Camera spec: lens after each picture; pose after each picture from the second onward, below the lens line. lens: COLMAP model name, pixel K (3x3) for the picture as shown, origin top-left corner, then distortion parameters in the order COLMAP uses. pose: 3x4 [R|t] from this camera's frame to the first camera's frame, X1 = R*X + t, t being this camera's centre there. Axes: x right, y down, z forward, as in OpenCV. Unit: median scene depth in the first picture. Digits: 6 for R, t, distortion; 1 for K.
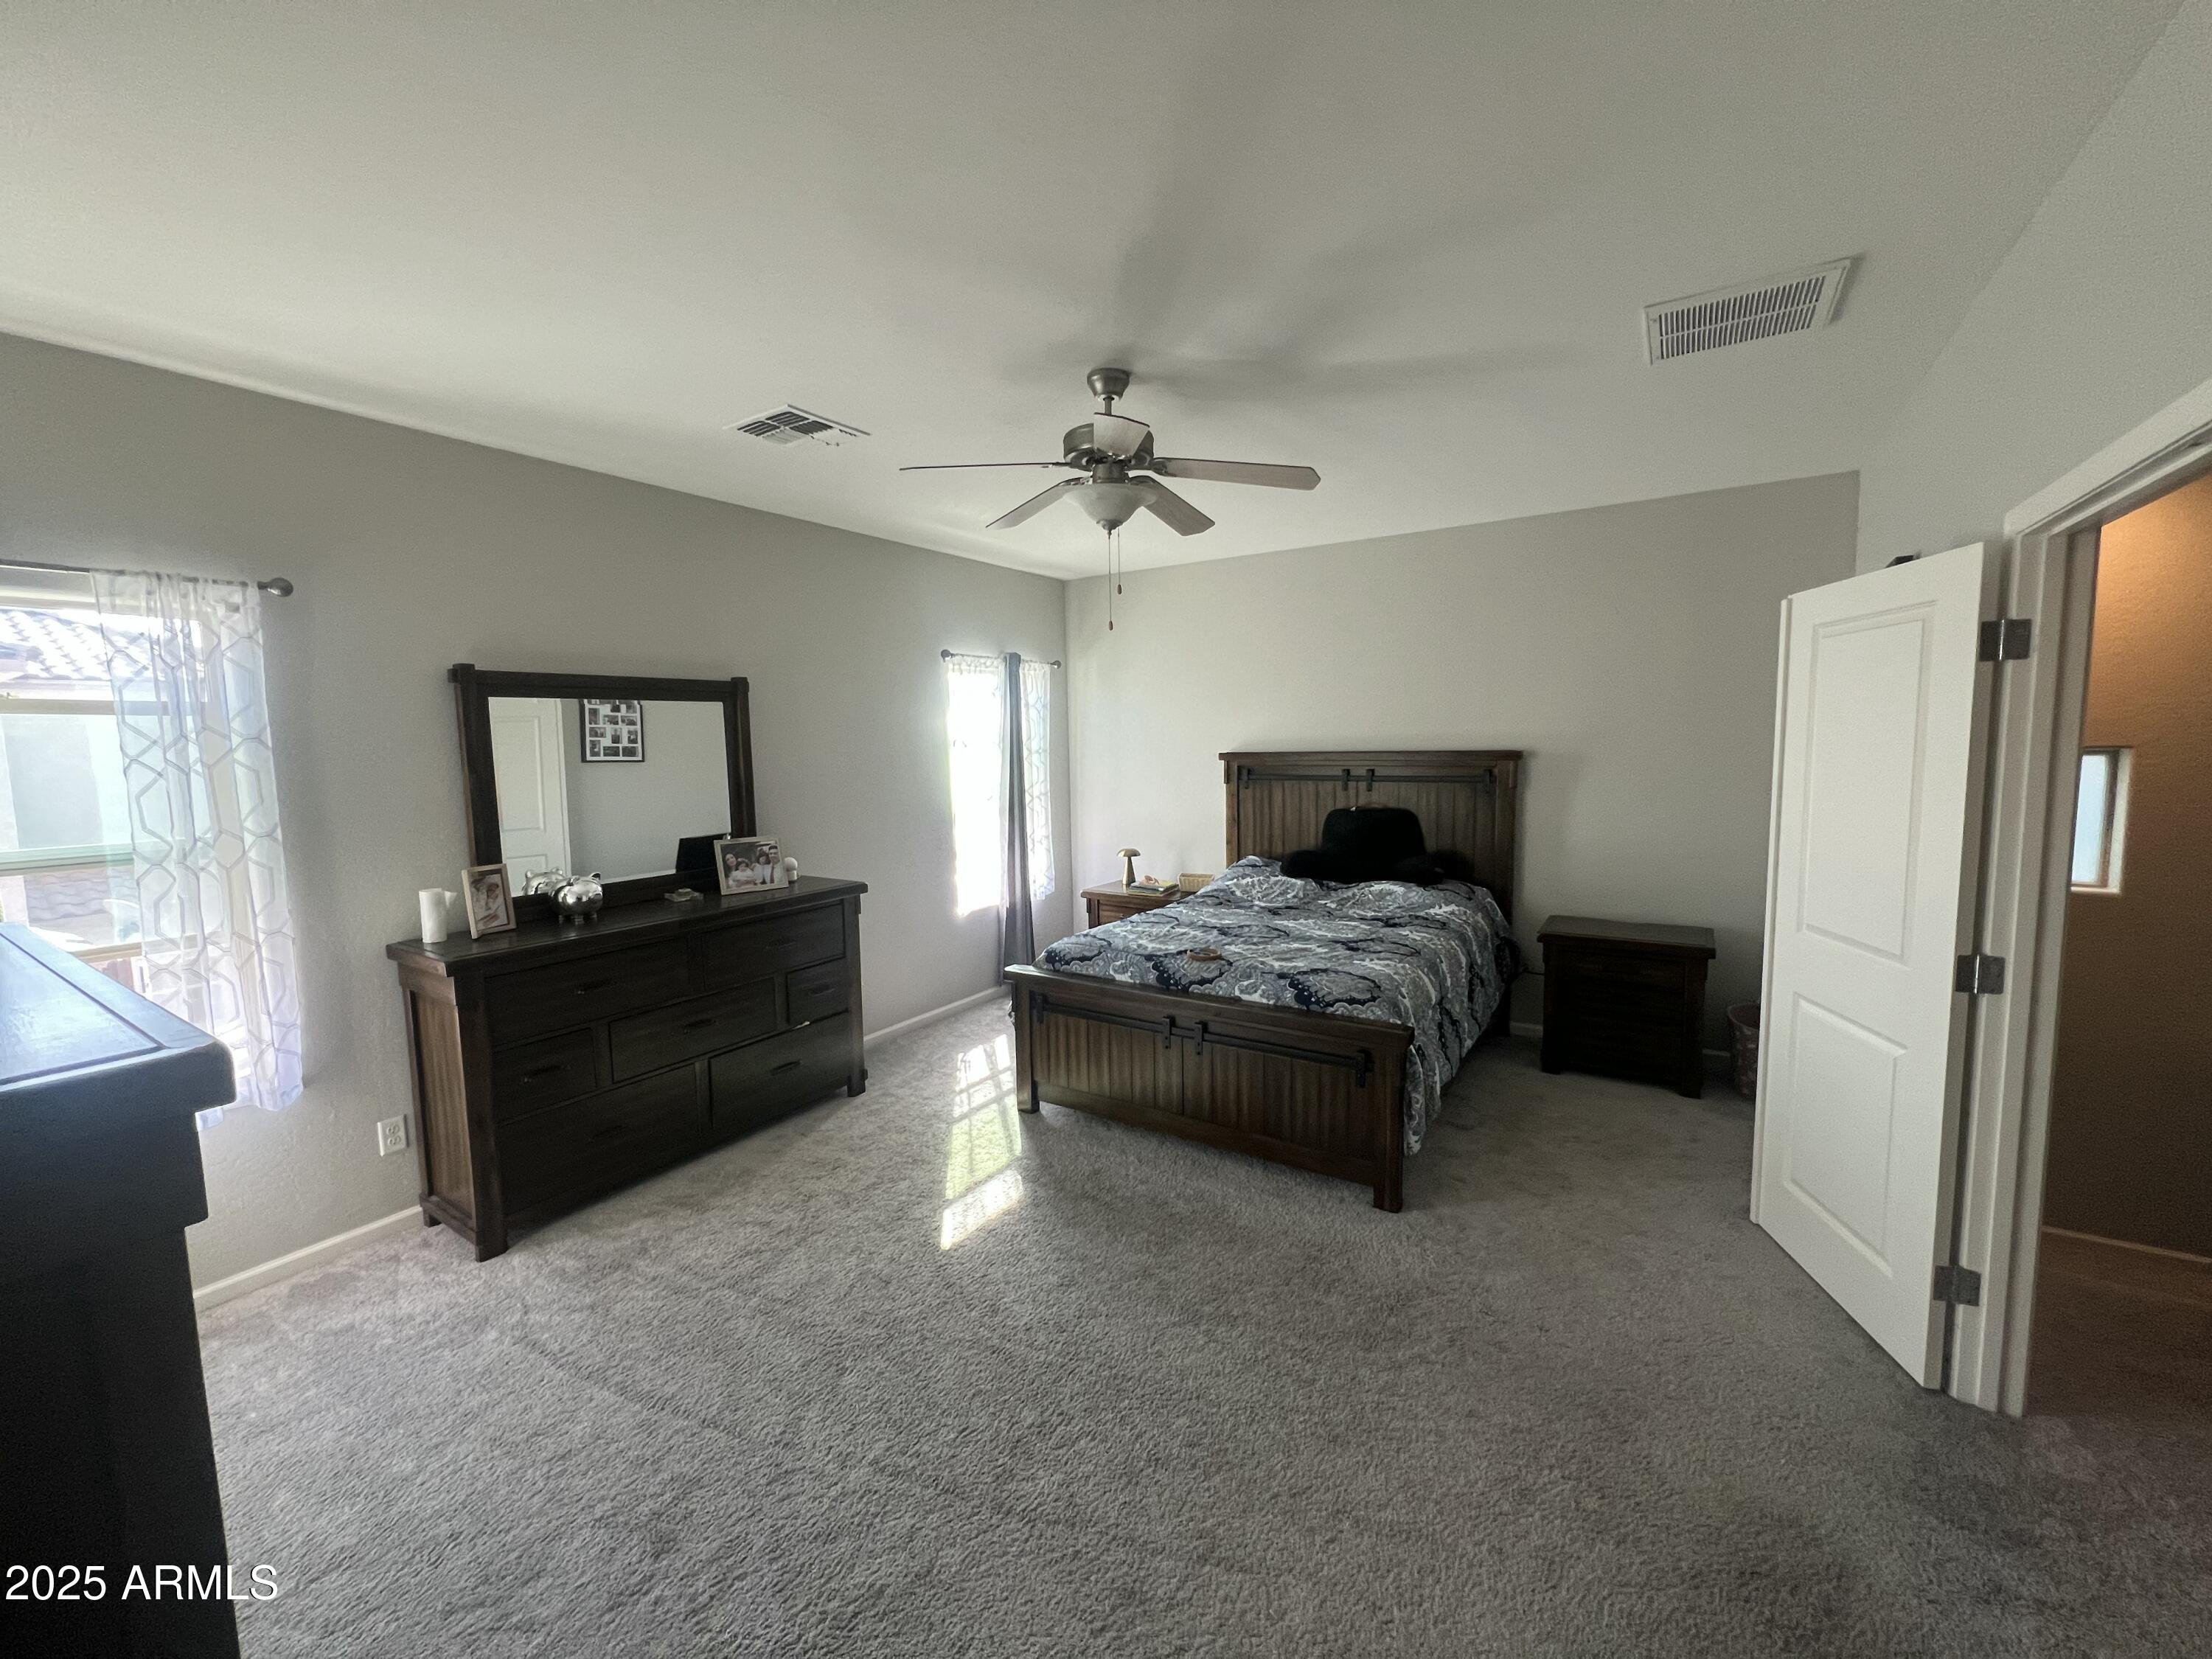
lens RADIAL K [[887.9, 0, 1102.2], [0, 887.9, 822.9], [0, 0, 1]] dist [-0.018746, 0.000140]
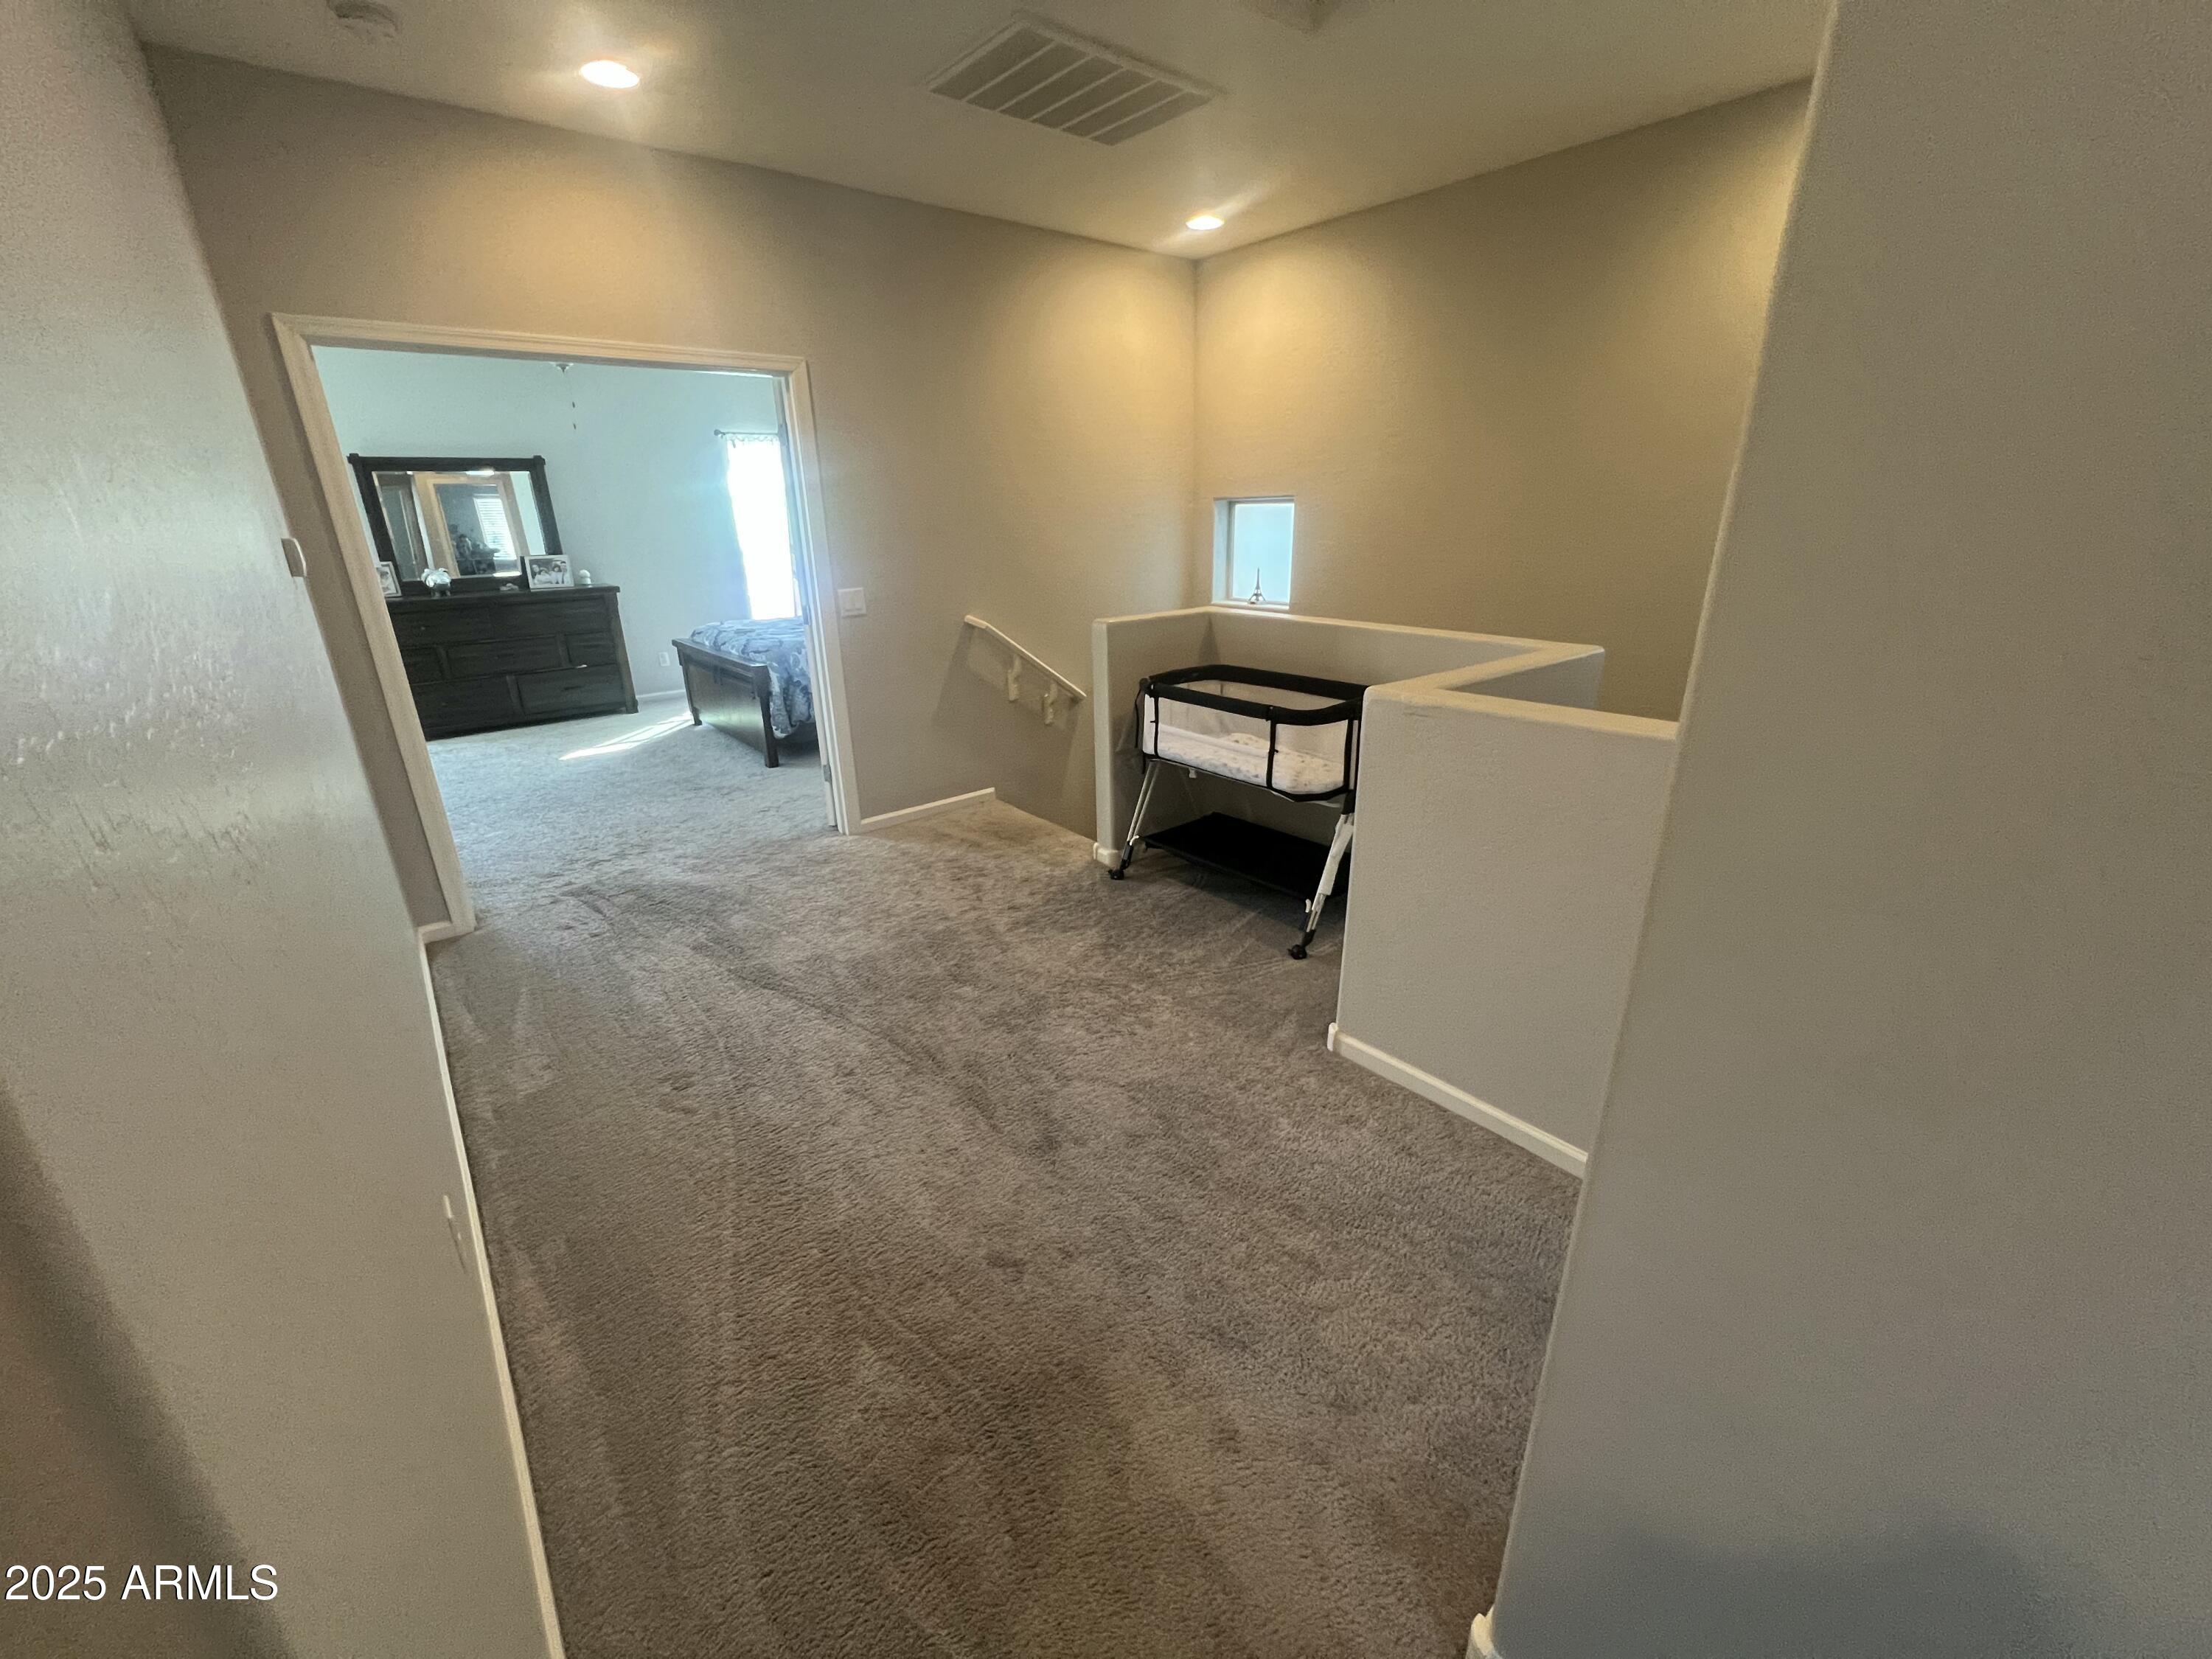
lens RADIAL K [[880.6, 0, 1109.7], [0, 880.6, 821.9], [0, 0, 1]] dist [-0.000650, -0.000113]
pose [[0.962419, 0.101780, -0.251773, 1.212808], [-0.031323, 0.962527, 0.269372, 0.020636], [0.269755, -0.251363, 0.929542, -0.458212]]
